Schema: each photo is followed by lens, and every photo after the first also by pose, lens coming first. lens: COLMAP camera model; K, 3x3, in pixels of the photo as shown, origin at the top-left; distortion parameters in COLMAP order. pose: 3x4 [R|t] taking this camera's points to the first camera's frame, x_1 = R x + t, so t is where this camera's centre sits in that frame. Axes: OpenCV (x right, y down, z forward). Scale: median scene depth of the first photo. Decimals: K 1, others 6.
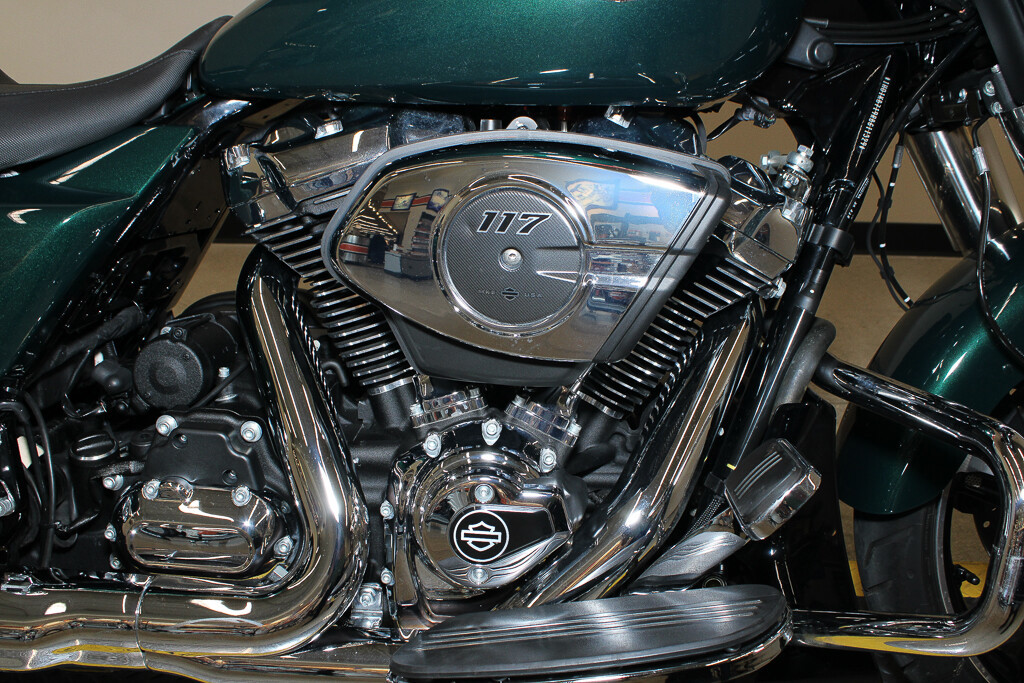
lens RADIAL K [[961.0, 0, 512.0], [0, 961.0, 341.5], [0, 0, 1]] dist [-0.130152, 0.131995]
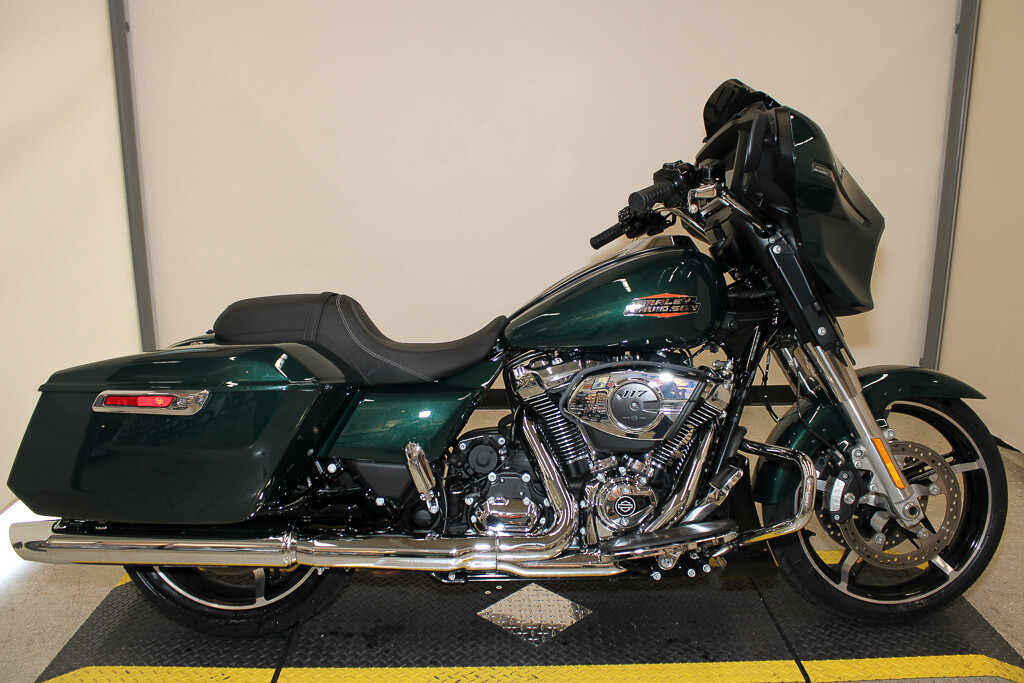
lens RADIAL K [[845.1, 0, 512.0], [0, 845.1, 341.5], [0, 0, 1]] dist [-0.160676, 0.140325]
pose [[0.998718, -0.029003, 0.041490, -0.400957], [0.035837, 0.983946, -0.174833, 0.131684], [-0.035753, 0.176096, 0.983723, -1.307712]]
